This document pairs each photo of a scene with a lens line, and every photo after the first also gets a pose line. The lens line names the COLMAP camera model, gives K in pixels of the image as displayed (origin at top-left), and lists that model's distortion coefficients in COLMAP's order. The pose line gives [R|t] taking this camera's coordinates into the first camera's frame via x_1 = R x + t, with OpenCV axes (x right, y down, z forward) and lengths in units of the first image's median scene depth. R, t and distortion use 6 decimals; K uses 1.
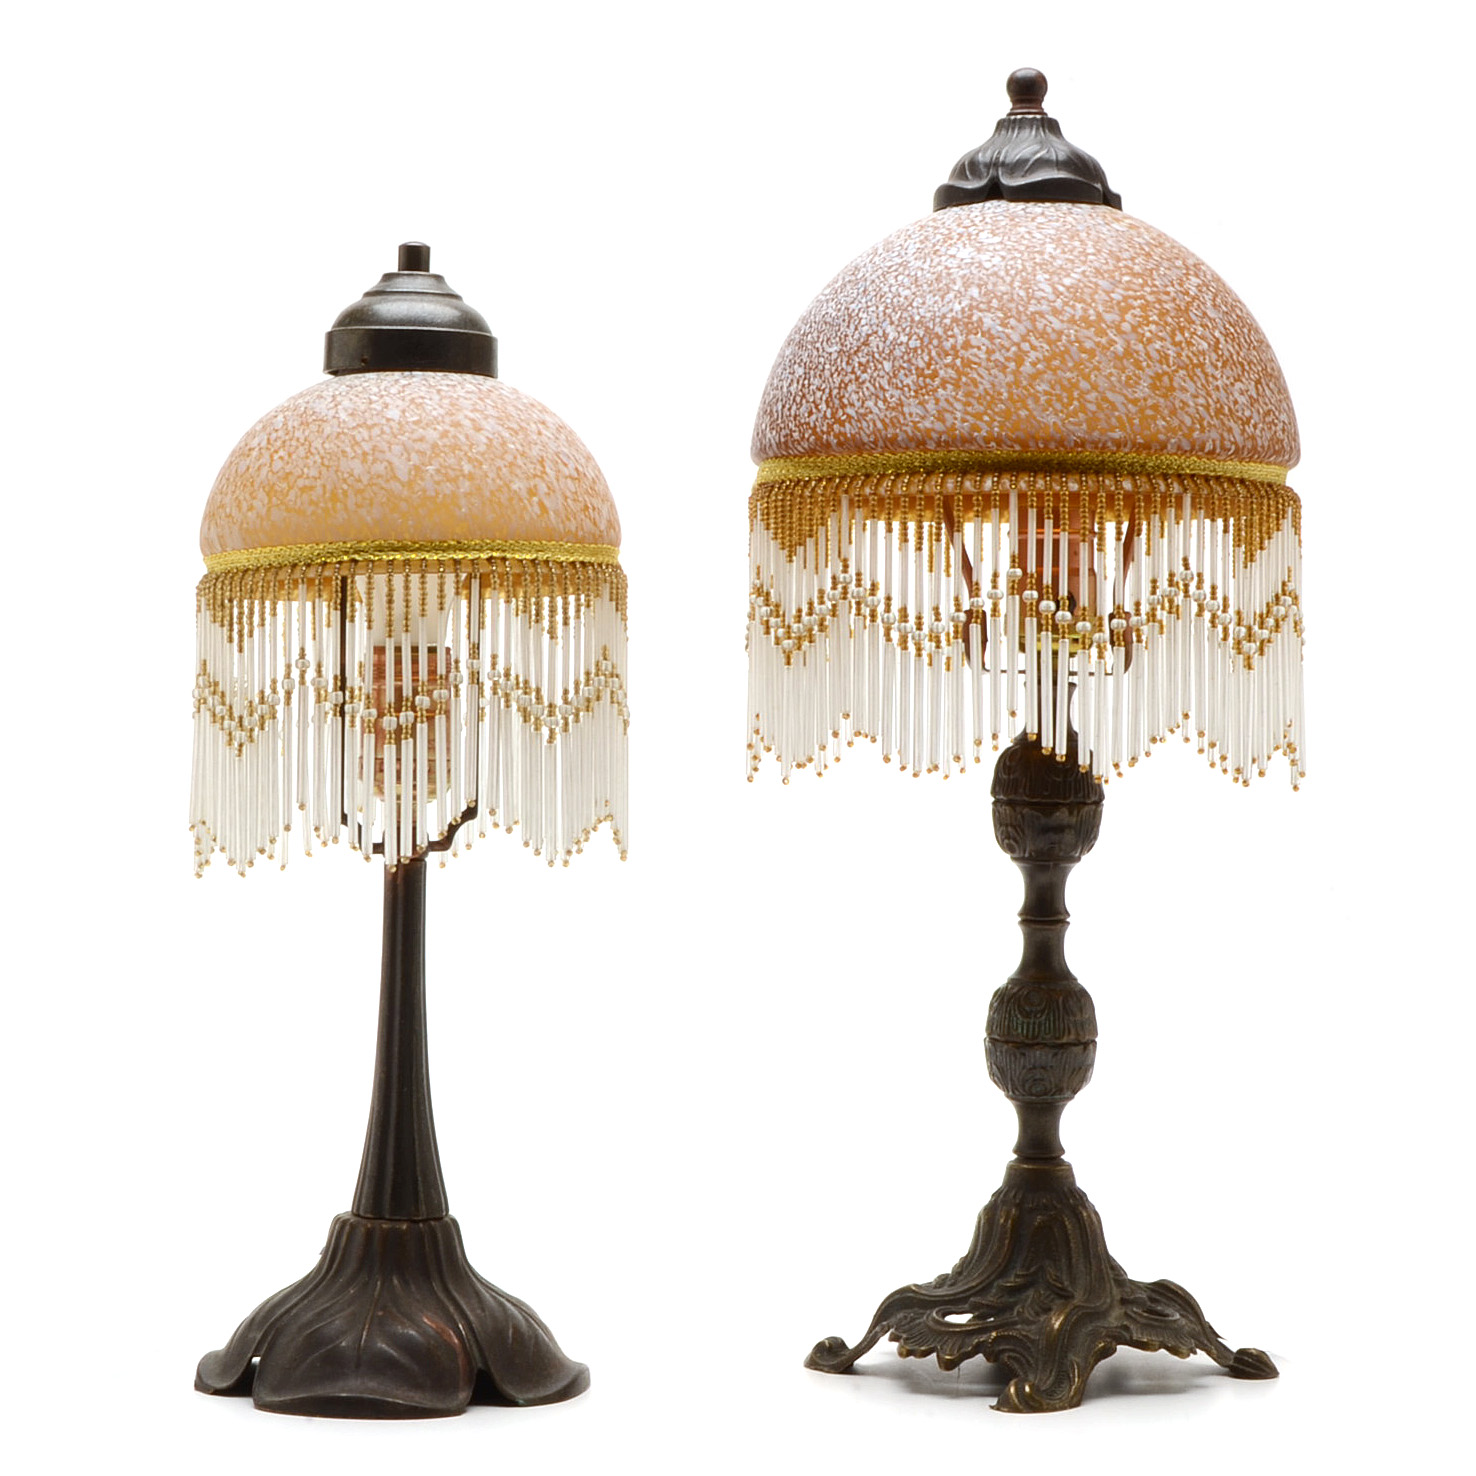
lens RADIAL K [[4334.1, 0, 737.0], [0, 4334.1, 738.4], [0, 0, 1]] dist [-0.001733, 0.000000]
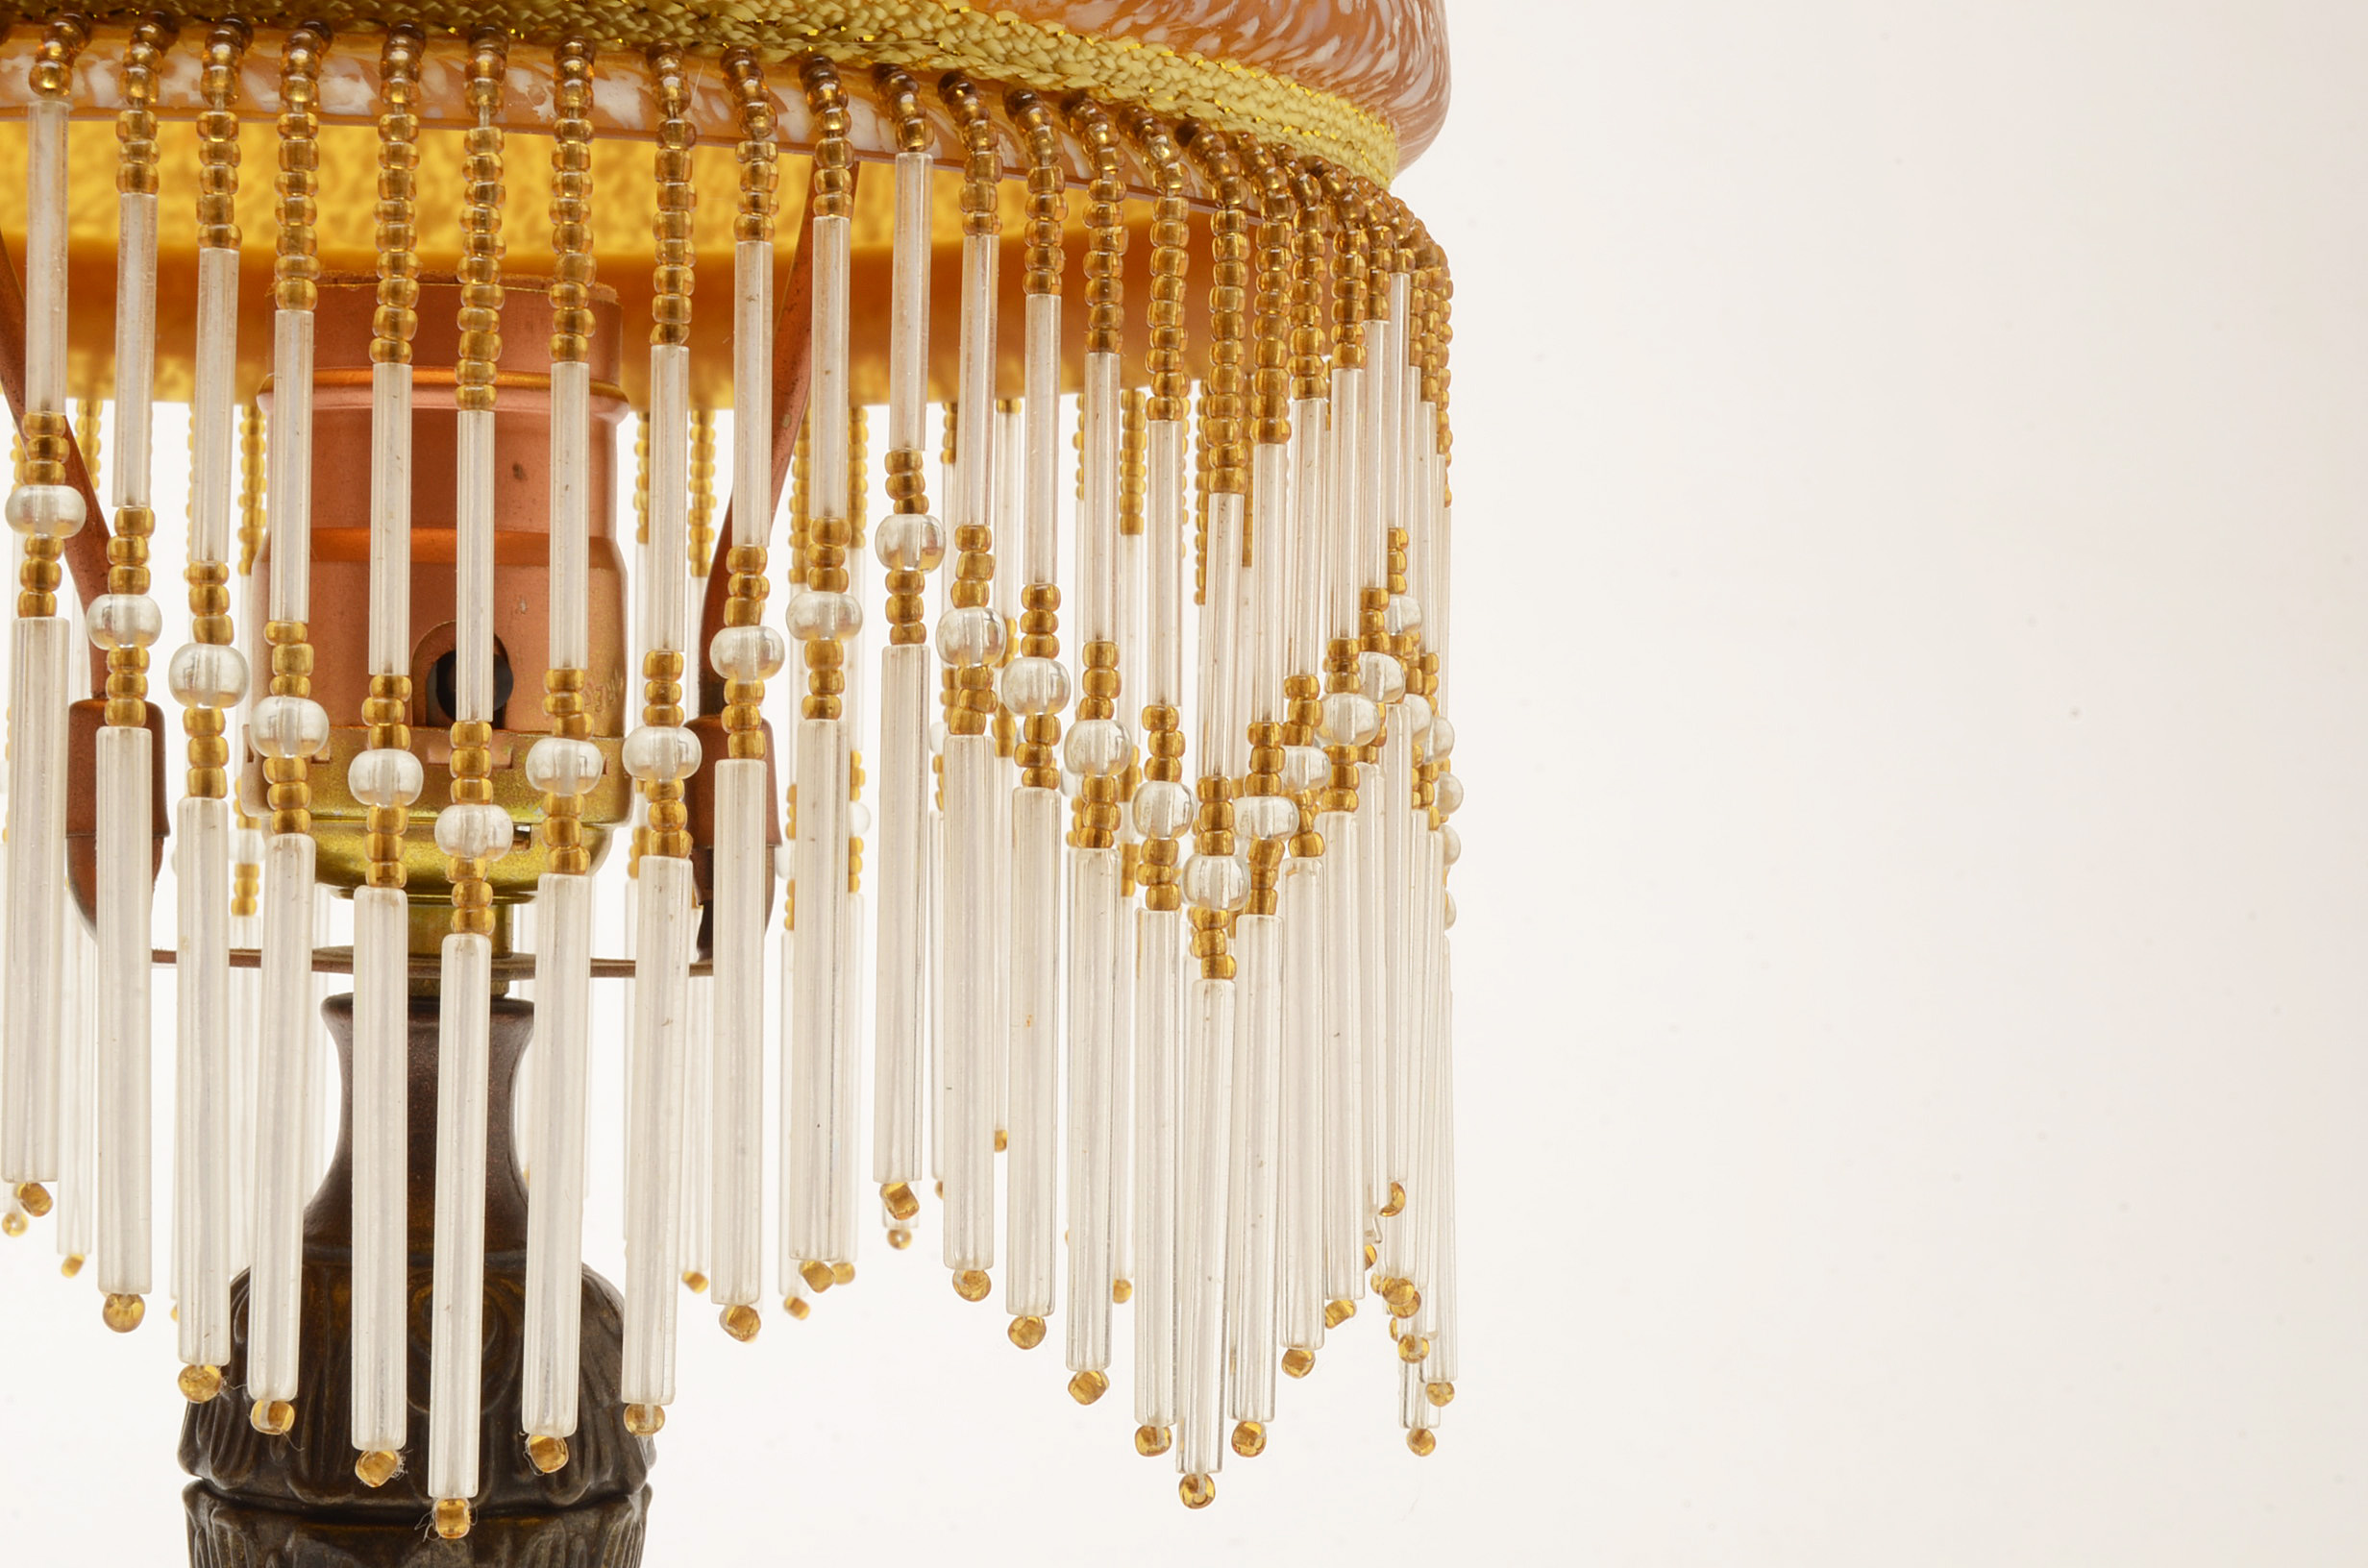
lens RADIAL K [[5229.6, 0, 1184.1], [0, 5229.6, 783.1], [0, 0, 1]] dist [-0.021983, 0.000000]
pose [[0.996994, 0.010819, 0.076714, 0.093033], [-0.008853, 0.999625, -0.025927, -0.018201], [-0.076966, 0.025170, 0.996716, 0.708676]]
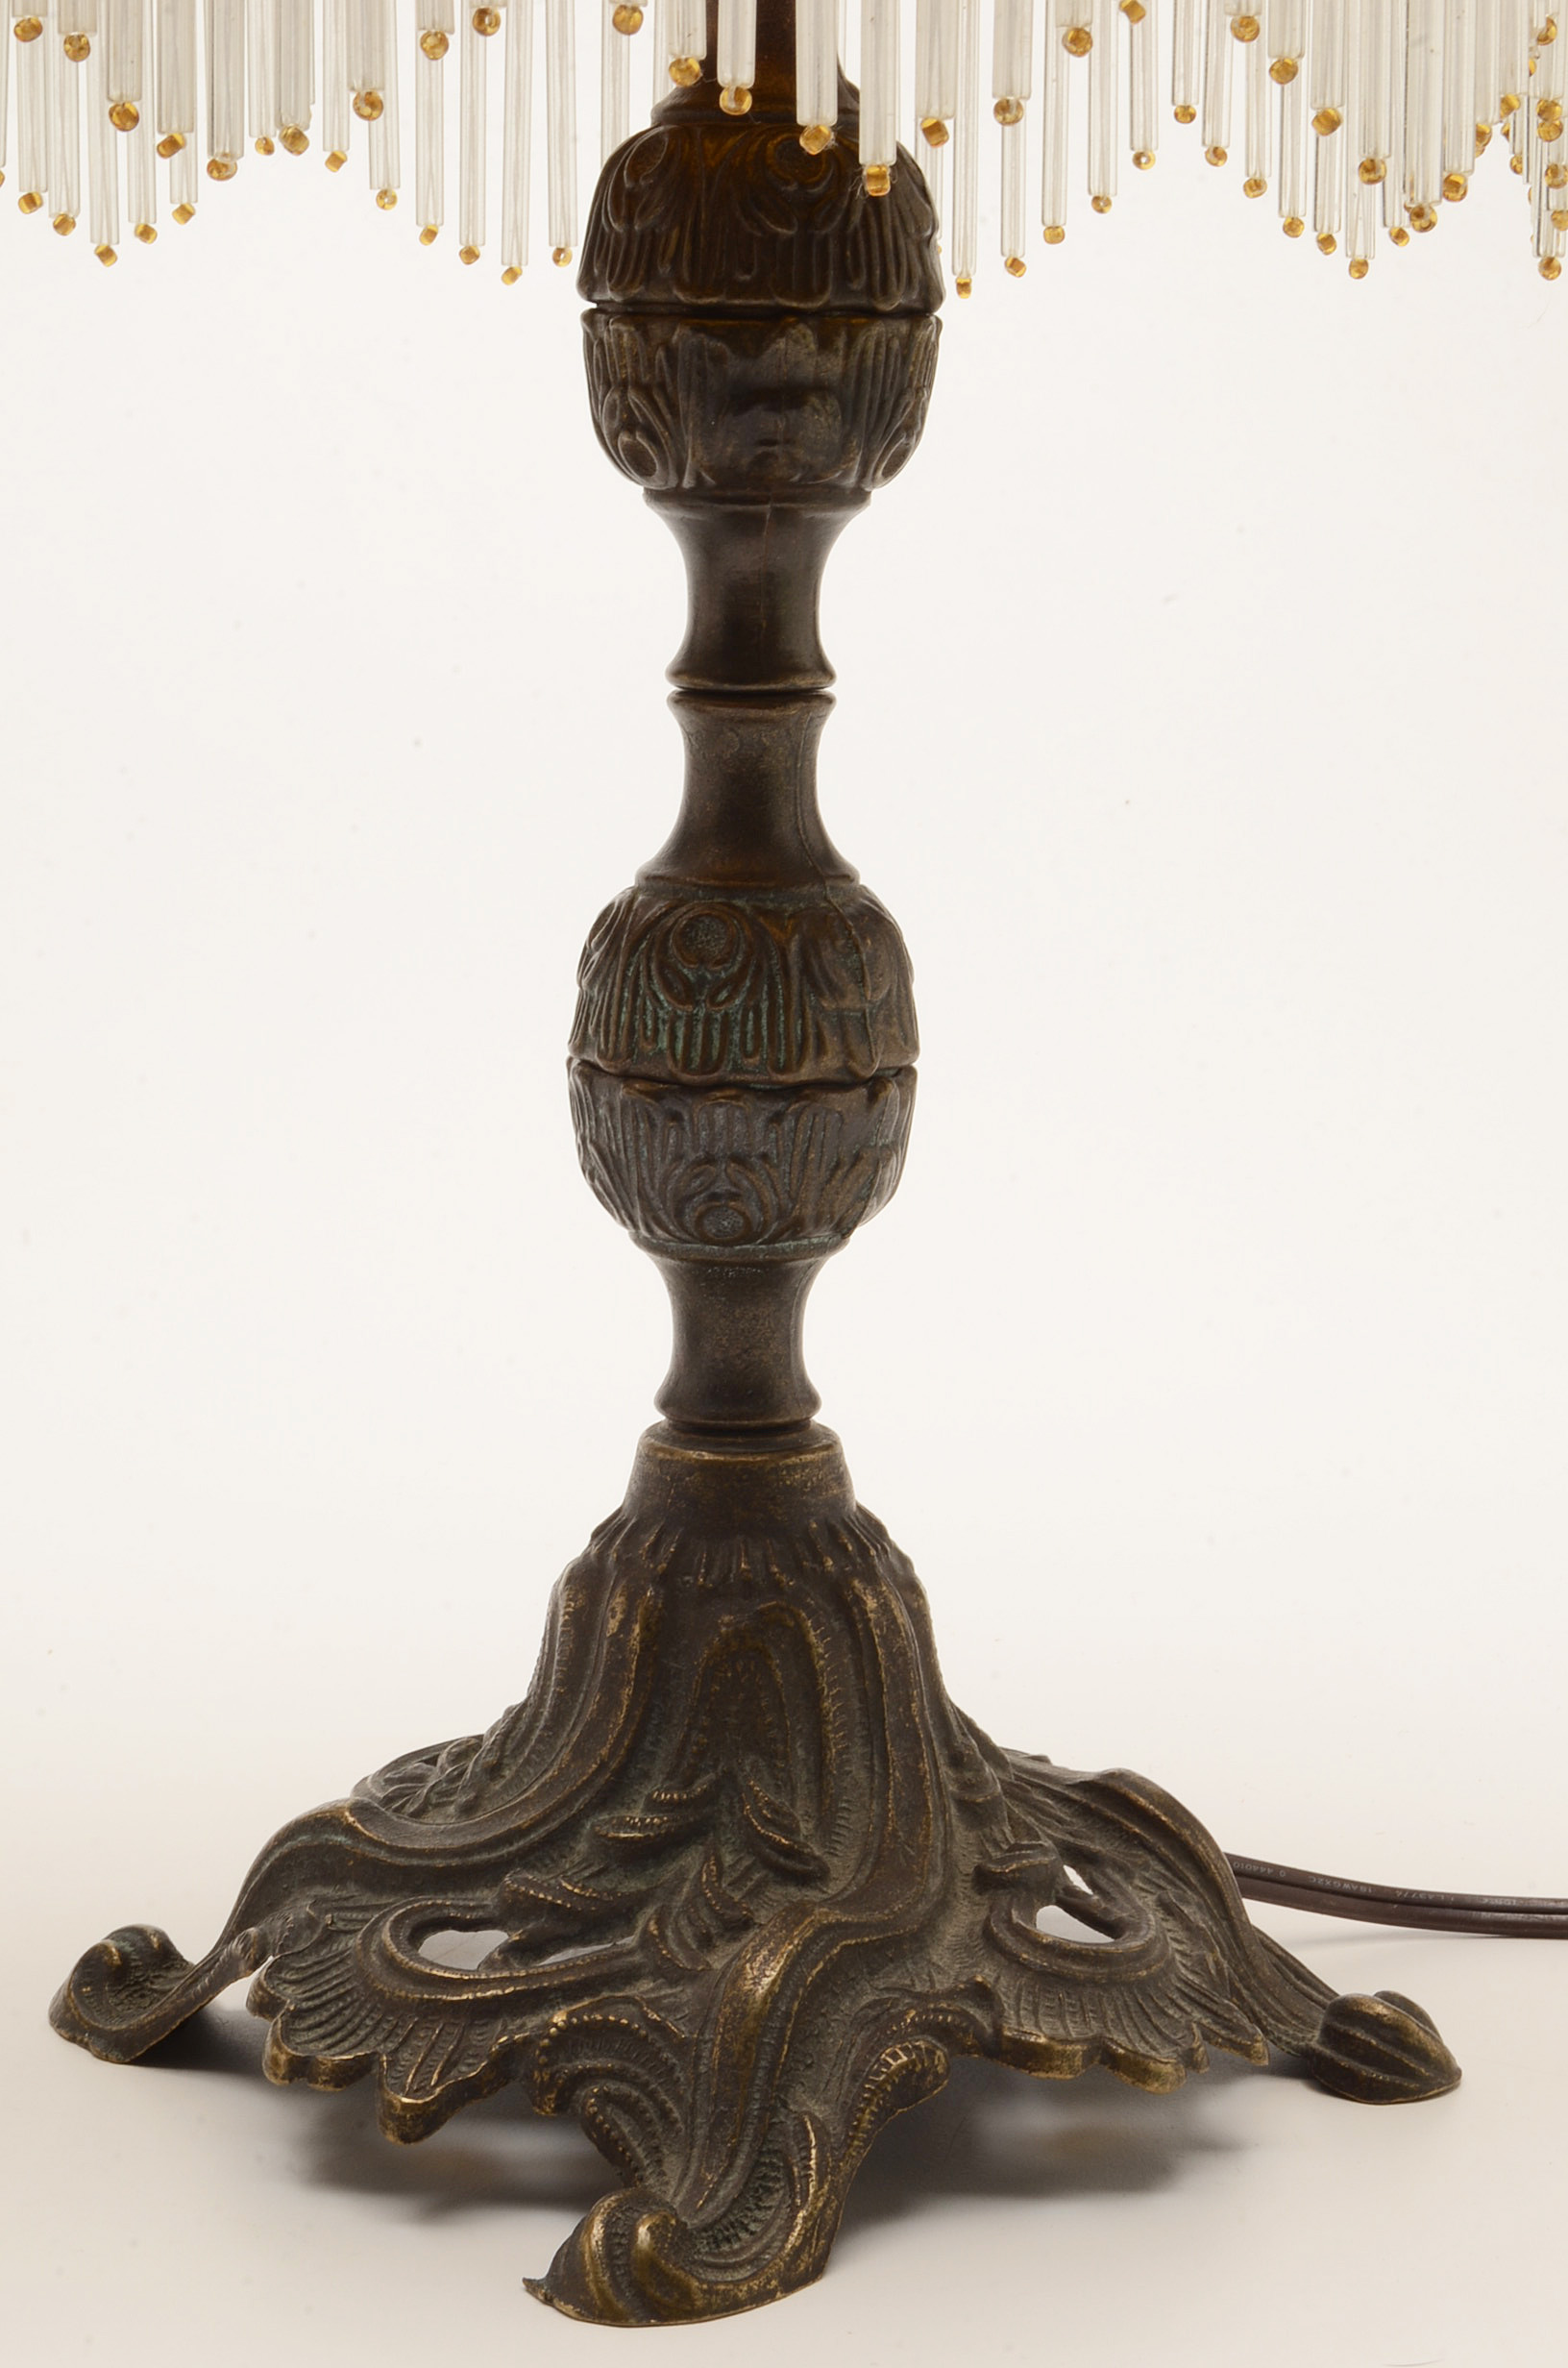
lens RADIAL K [[5163.4, 0, 789.3], [0, 5163.4, 1189.4], [0, 0, 1]] dist [0.050494, 0.000000]
pose [[0.999938, 0.001532, 0.011016, 0.070517], [-0.003020, 0.990656, 0.136352, 0.026734], [-0.010704, -0.136377, 0.990599, 0.627665]]
